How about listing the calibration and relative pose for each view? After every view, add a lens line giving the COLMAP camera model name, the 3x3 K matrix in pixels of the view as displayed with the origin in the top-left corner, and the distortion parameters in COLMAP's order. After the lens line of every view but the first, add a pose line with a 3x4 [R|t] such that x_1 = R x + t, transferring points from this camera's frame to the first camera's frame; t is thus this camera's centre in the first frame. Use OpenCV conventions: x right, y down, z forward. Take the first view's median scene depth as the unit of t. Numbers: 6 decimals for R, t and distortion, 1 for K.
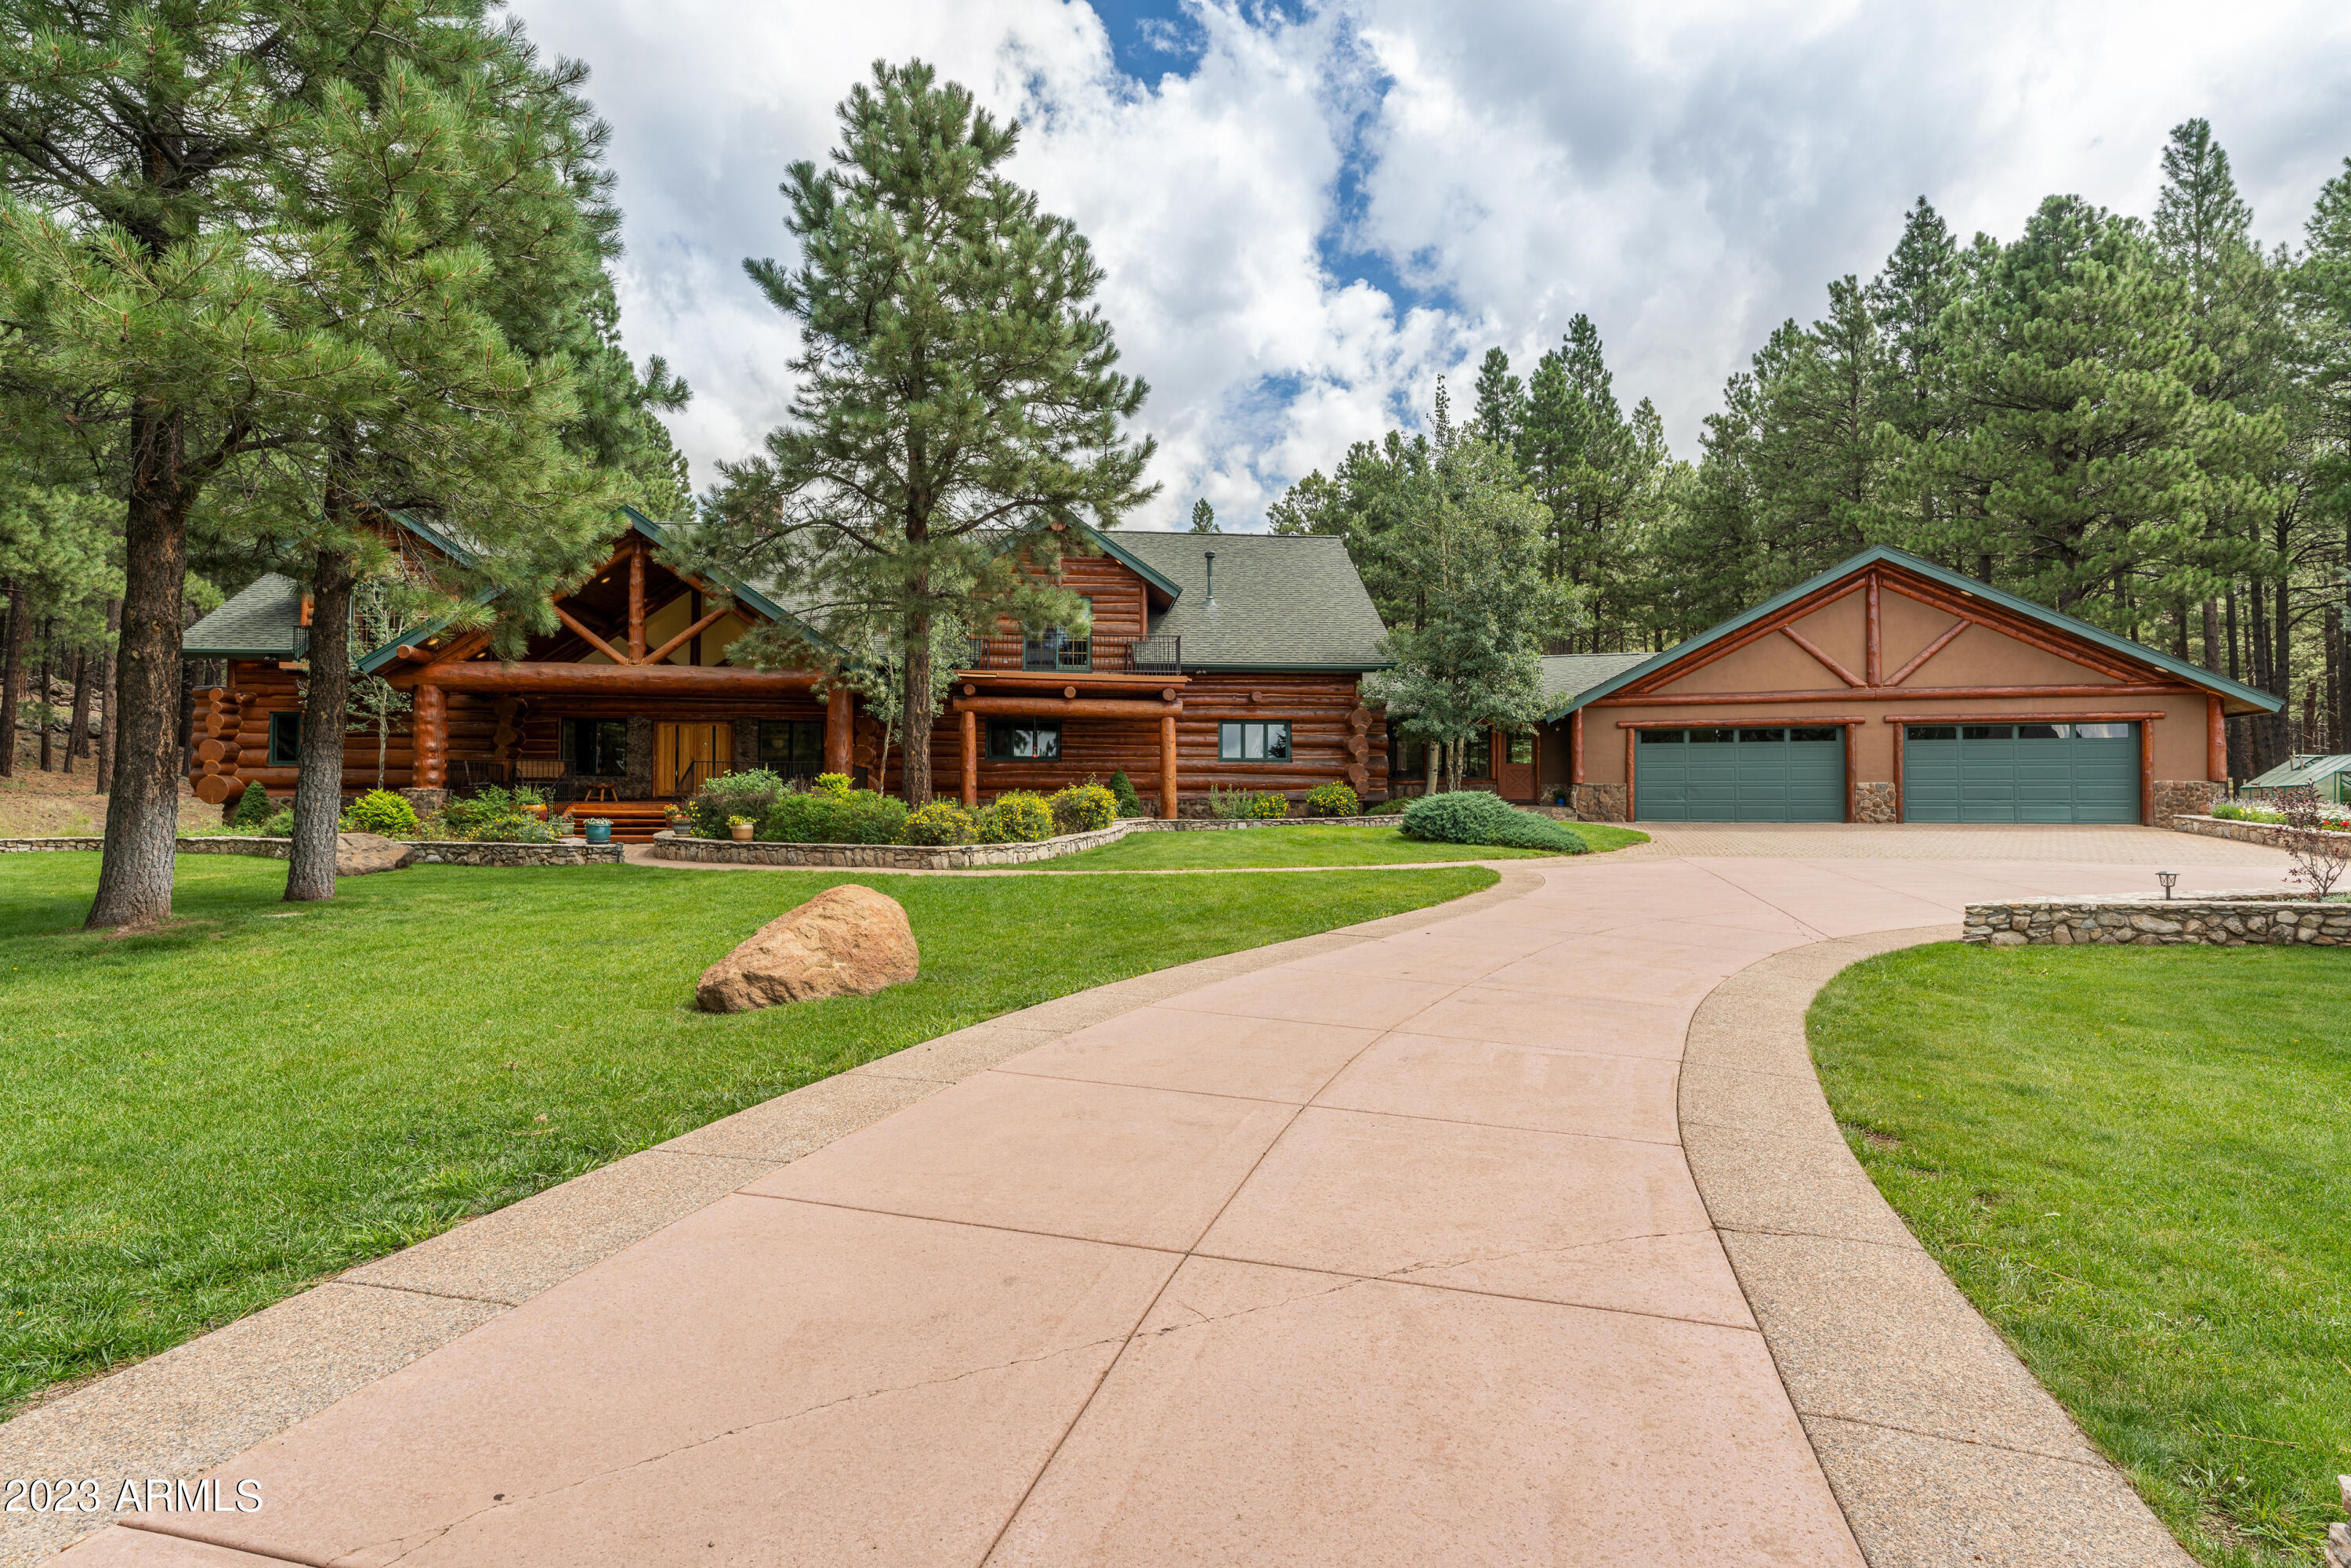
lens RADIAL K [[1217.8, 0, 1175.5], [0, 1217.8, 784.0], [0, 0, 1]] dist [-0.002223, -0.000182]
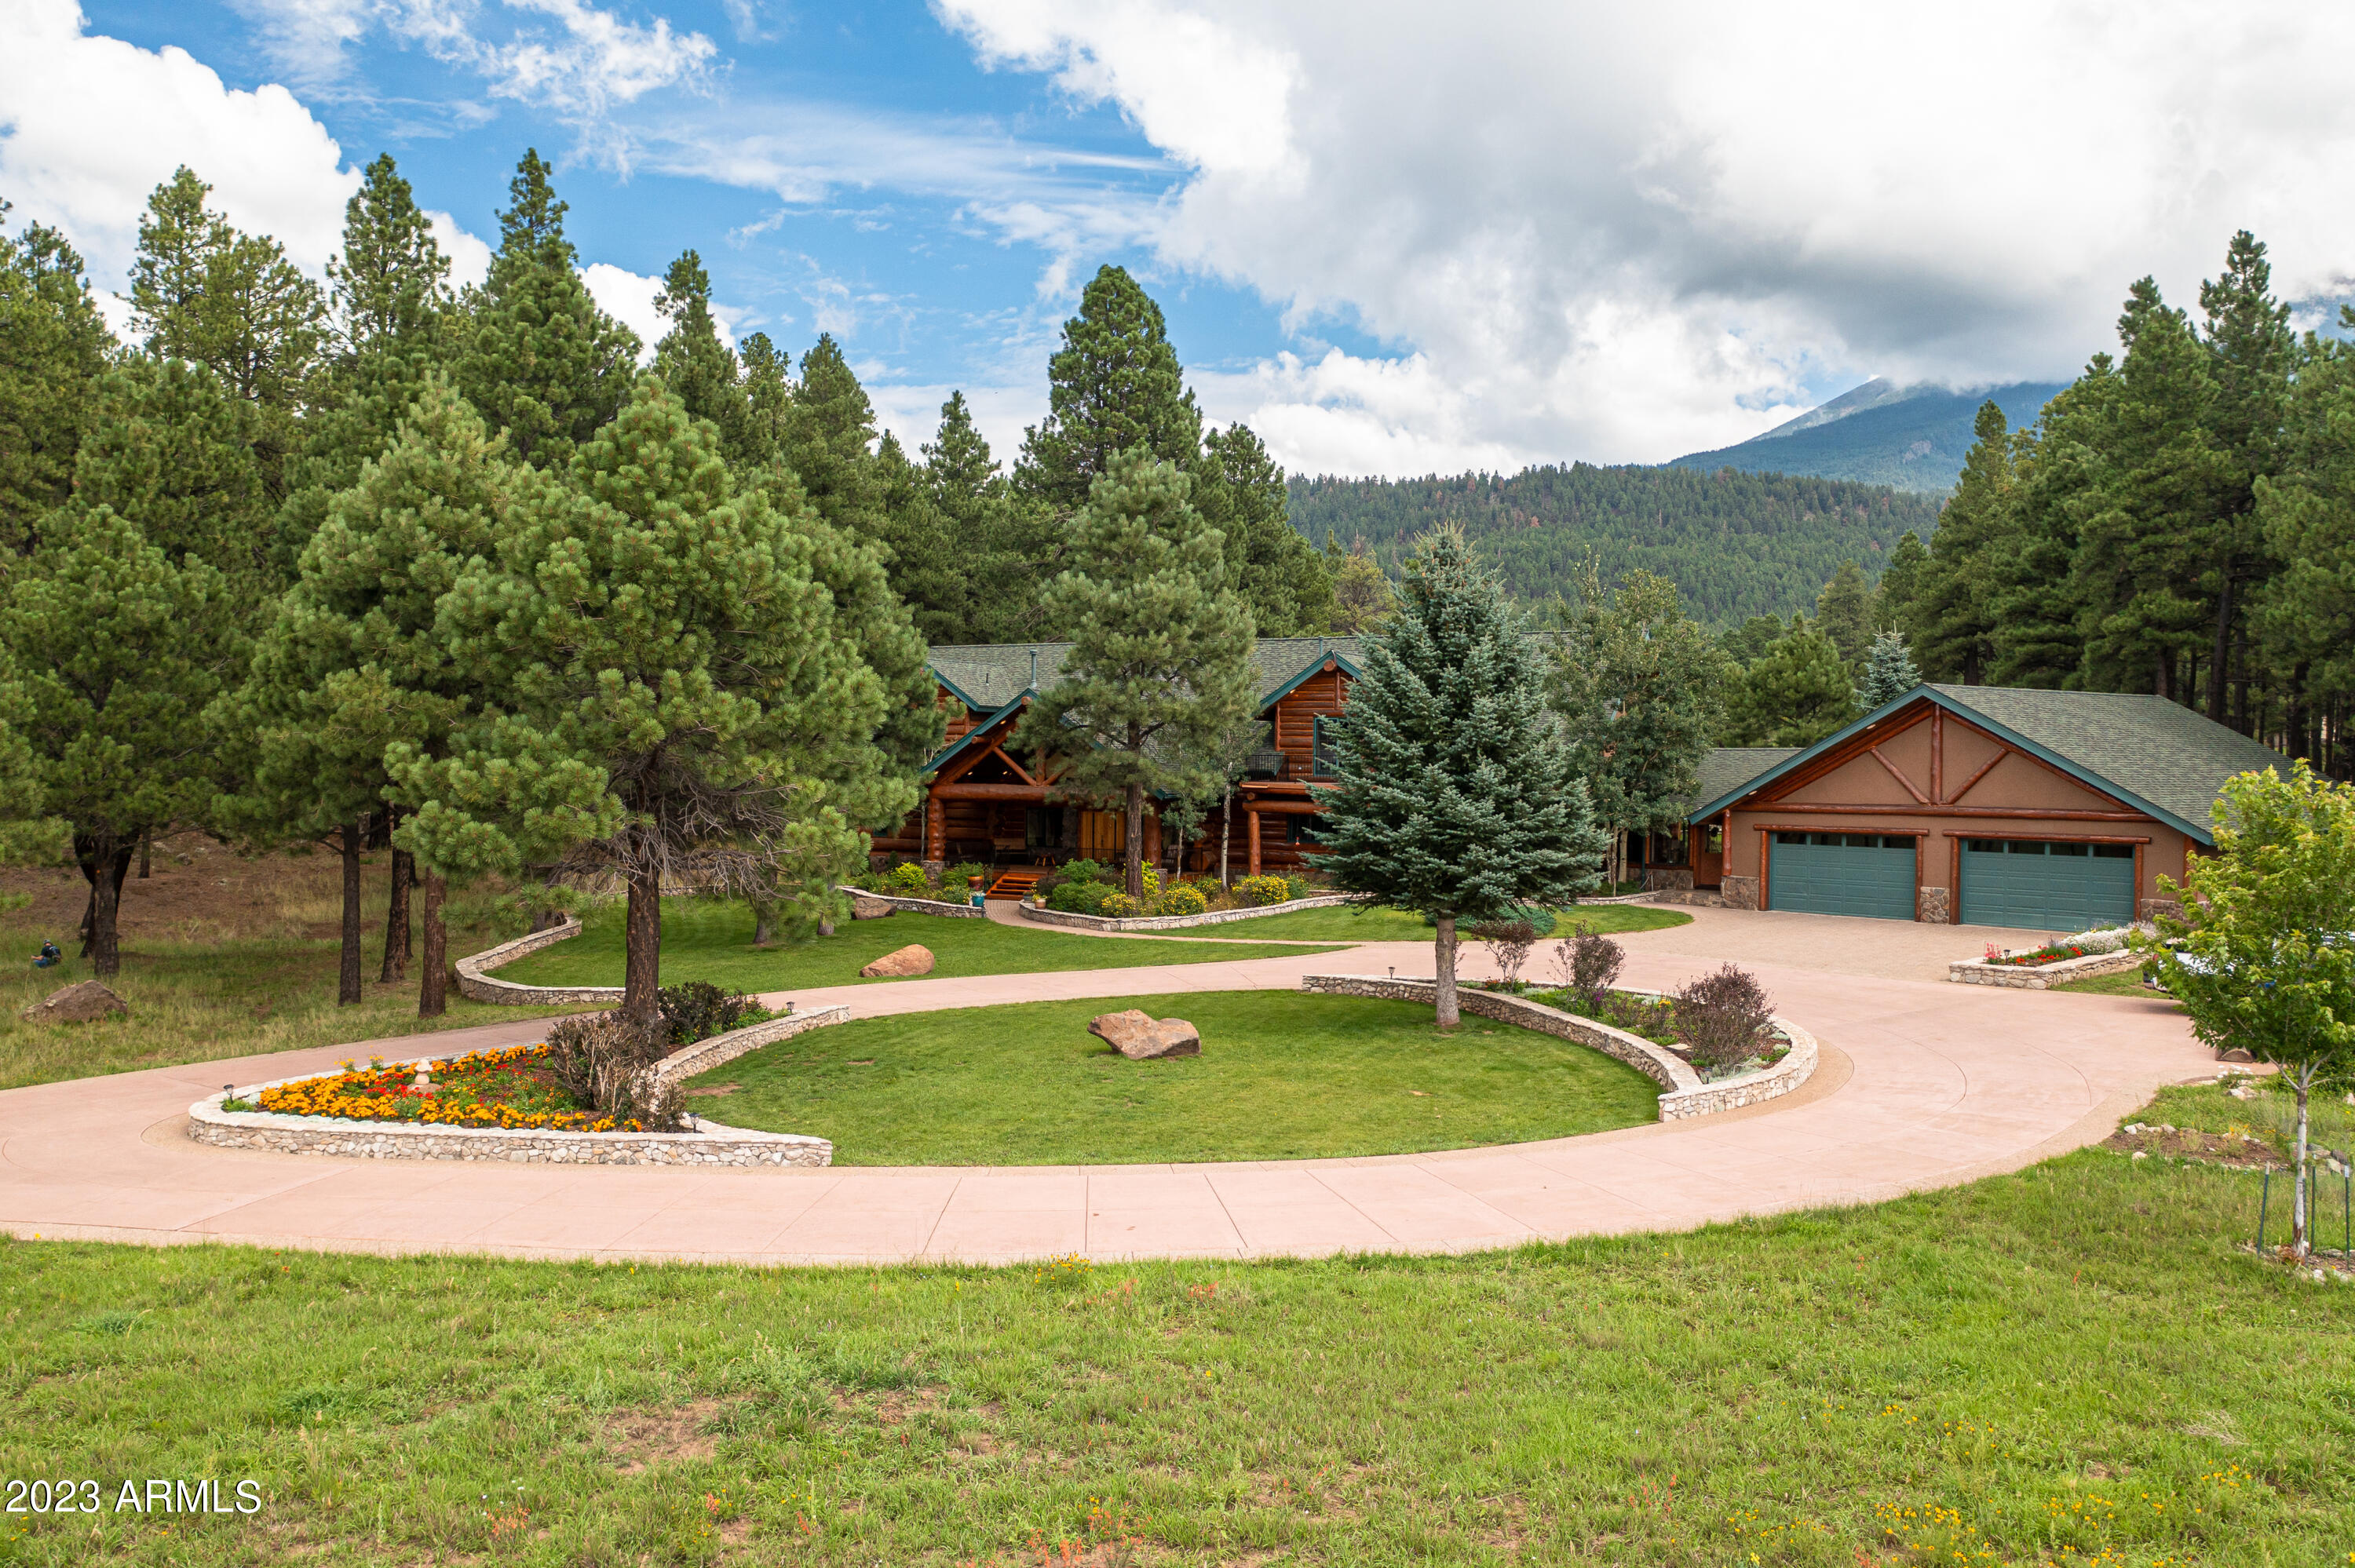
lens RADIAL K [[1945.3, 0, 1177.5], [0, 1945.3, 784.0], [0, 0, 1]] dist [-0.001970, 0.002403]
pose [[0.839510, 0.009564, -0.543260, 0.966948], [0.003106, 0.999744, 0.022400, -0.141069], [0.543336, -0.020492, 0.839265, -0.912063]]
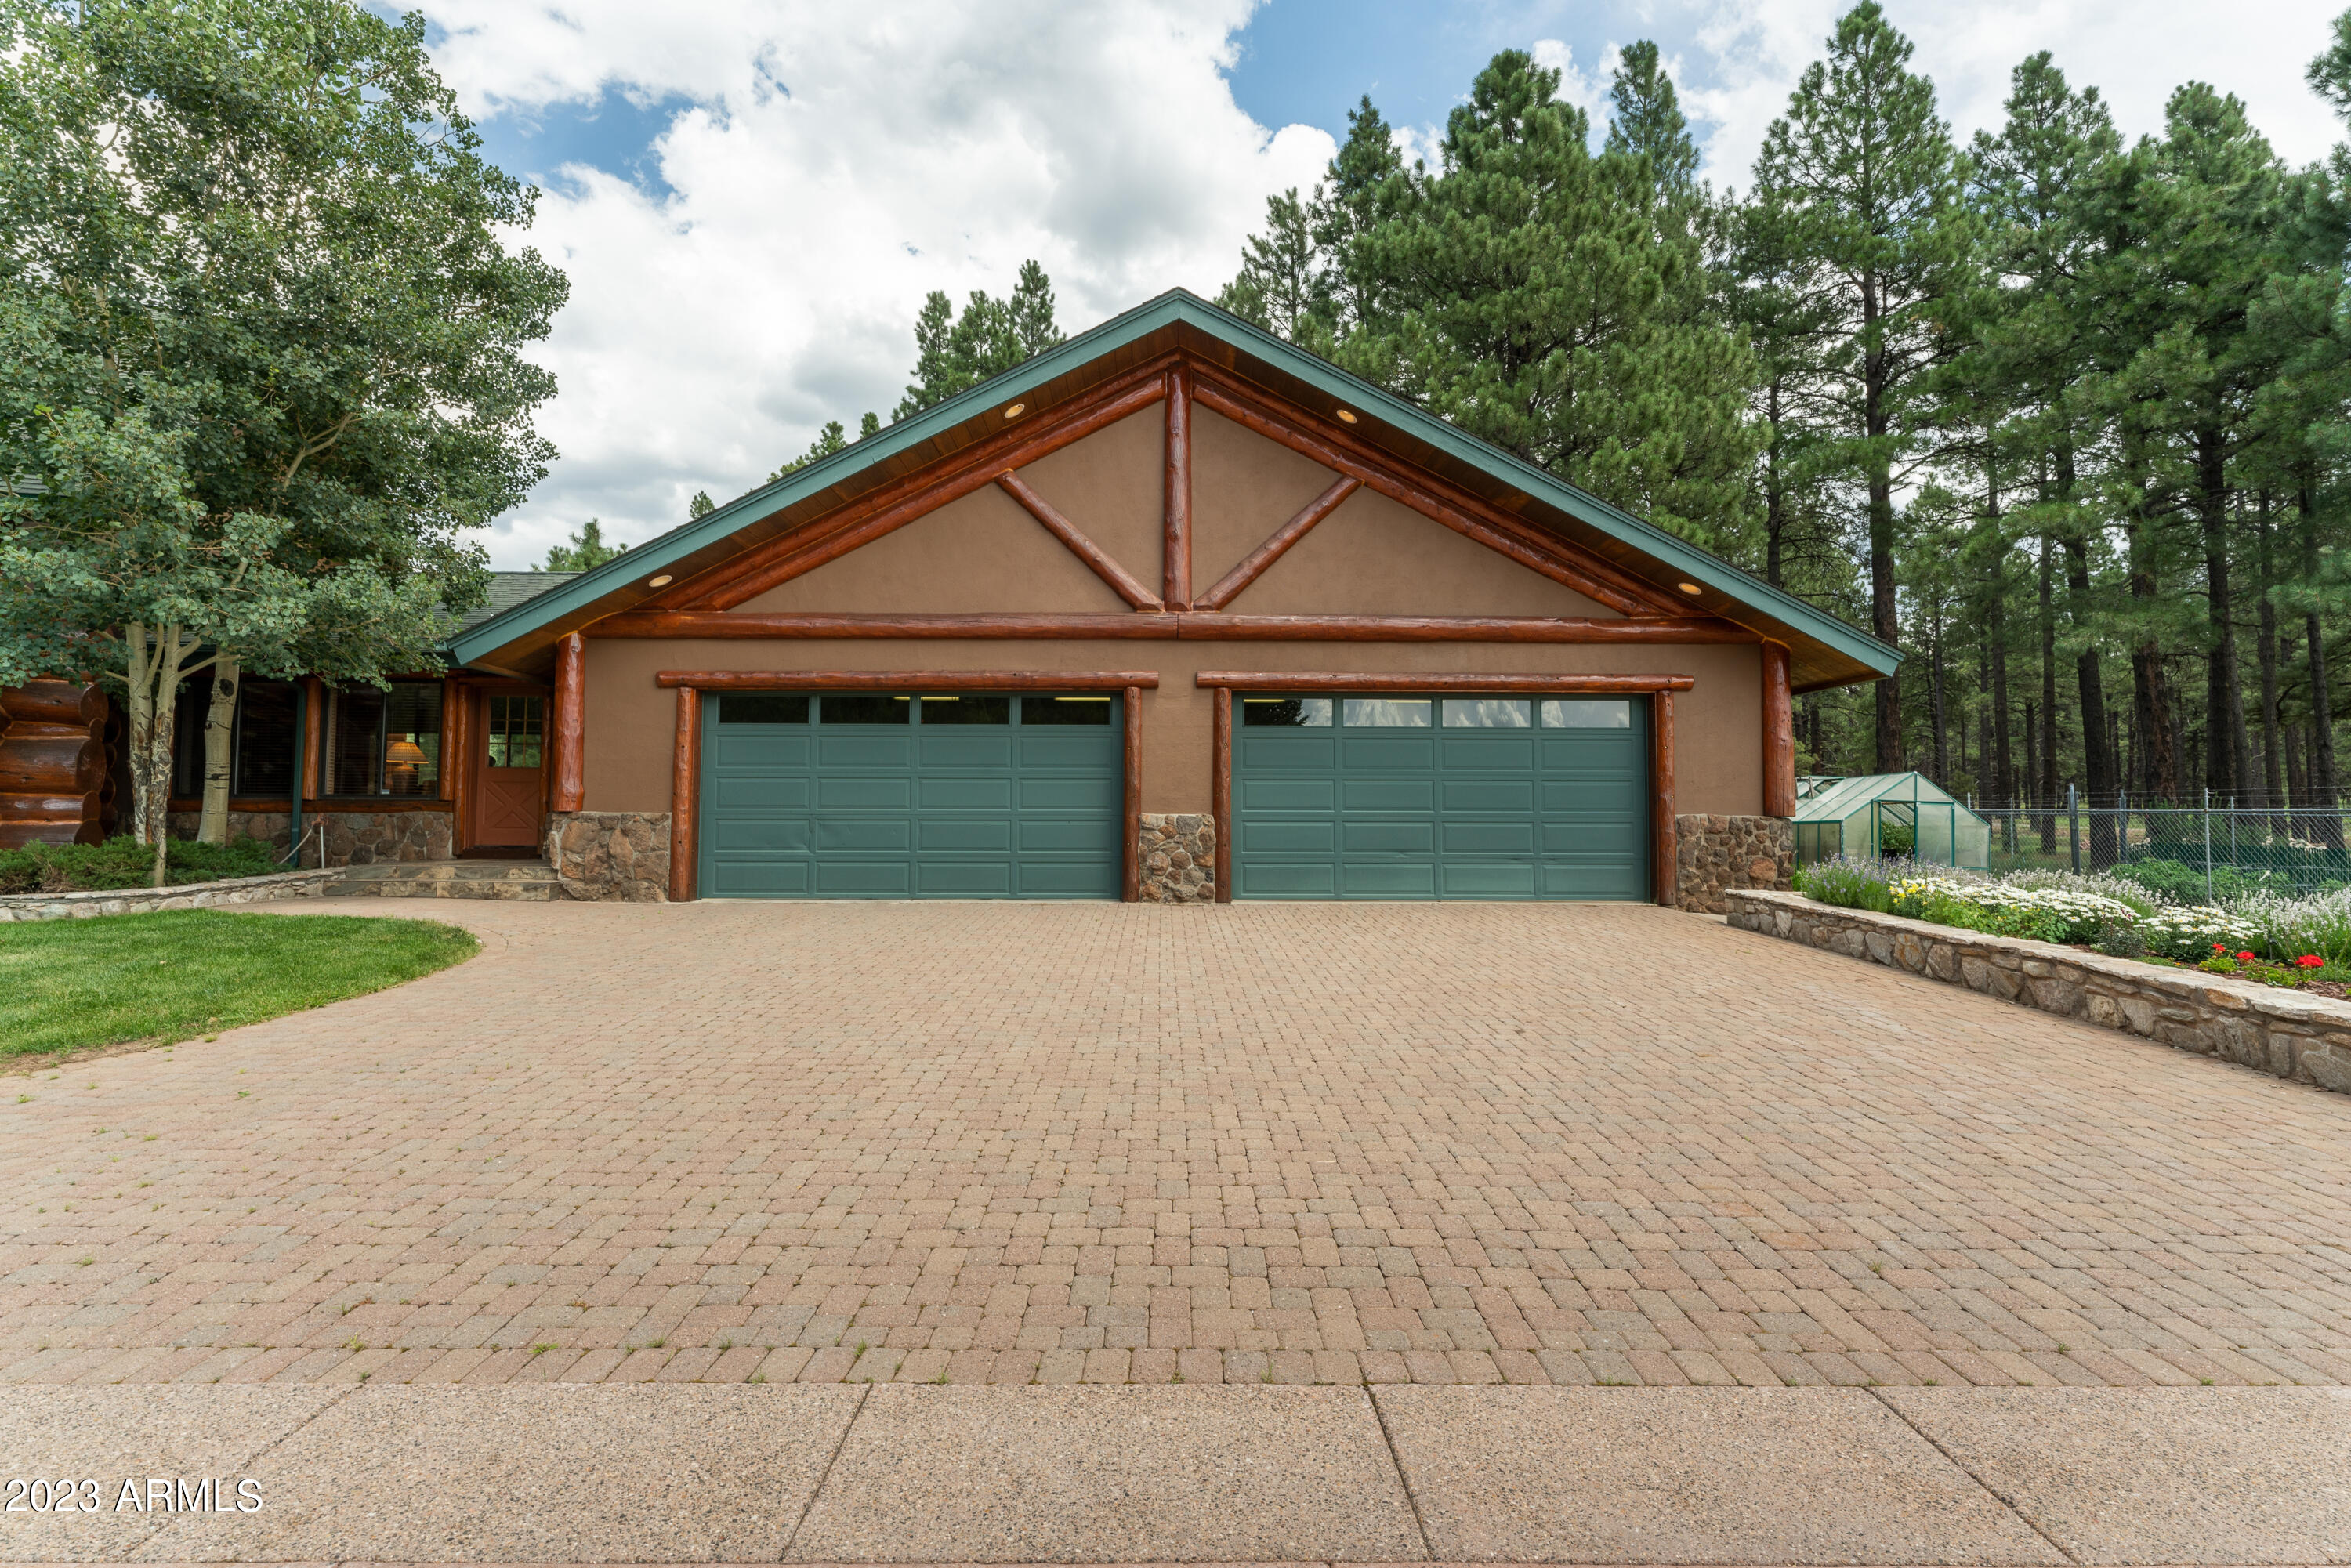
lens RADIAL K [[1038.6, 0, 1175.5], [0, 1038.6, 784.0], [0, 0, 1]] dist [0.002668, 0.000323]
pose [[0.949069, 0.014139, 0.314751, 0.449839], [-0.006918, 0.999687, -0.024046, -0.003203], [-0.314992, 0.020643, 0.948870, 0.623774]]
